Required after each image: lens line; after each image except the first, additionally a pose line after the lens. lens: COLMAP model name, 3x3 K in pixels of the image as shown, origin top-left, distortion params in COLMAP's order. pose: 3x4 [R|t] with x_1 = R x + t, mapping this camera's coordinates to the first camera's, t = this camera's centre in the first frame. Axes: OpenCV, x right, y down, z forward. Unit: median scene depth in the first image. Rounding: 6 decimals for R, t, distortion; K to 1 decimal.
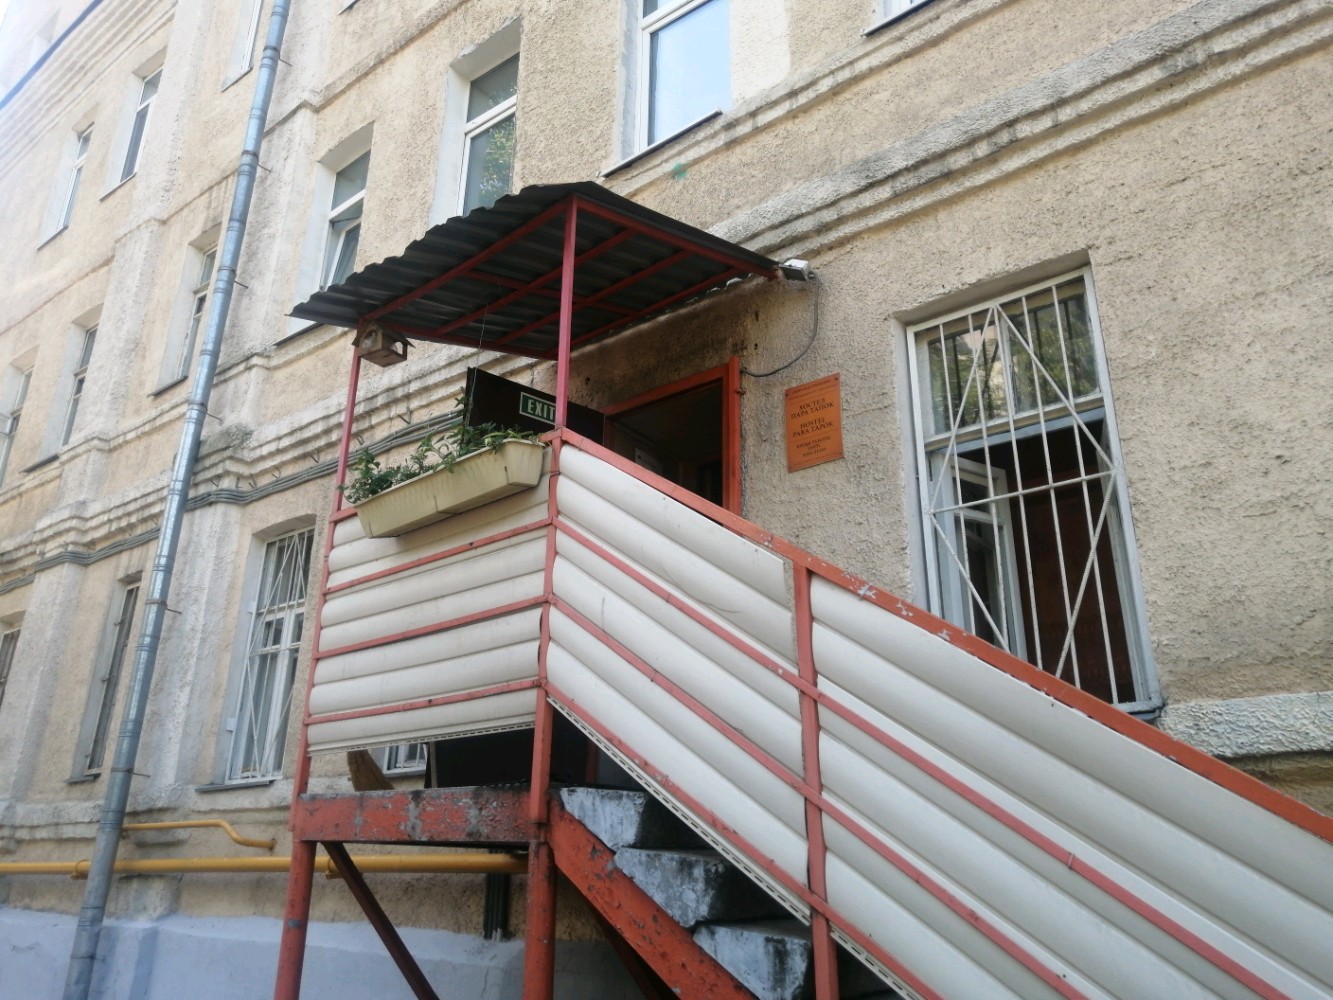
lens RADIAL K [[1044.5, 0, 671.1], [0, 1044.5, 502.2], [0, 0, 1]] dist [-0.007768, 0.036378]
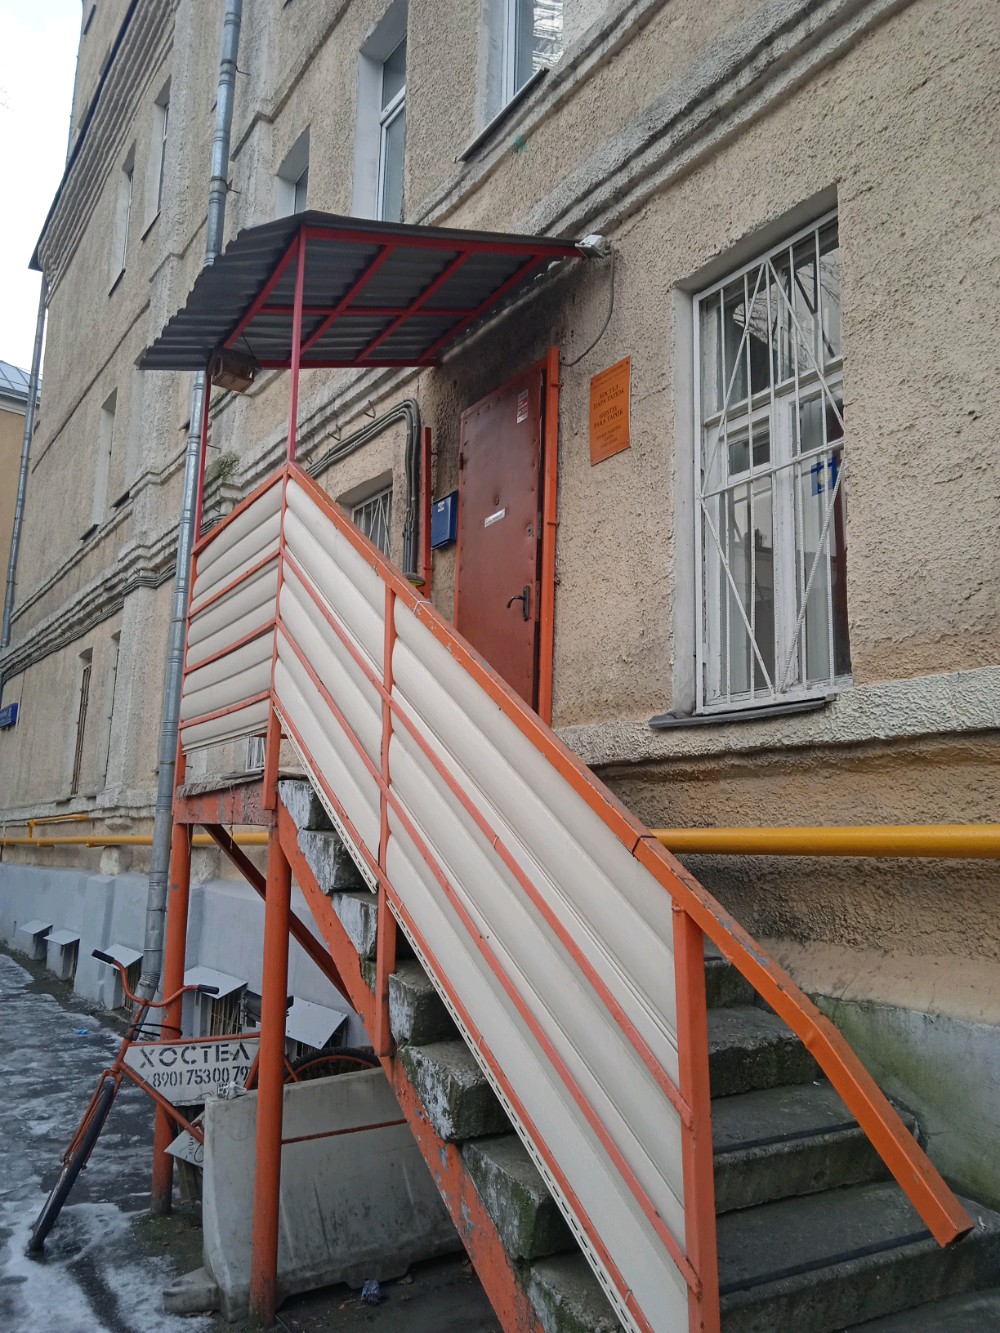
lens RADIAL K [[1092.7, 0, 505.5], [0, 1092.7, 667.3], [0, 0, 1]] dist [0.053199, -0.038535]
pose [[0.946177, -0.049234, -0.319883, 0.382389], [0.106176, 0.980882, 0.163086, -0.020018], [0.305738, -0.188272, 0.933316, -0.039676]]
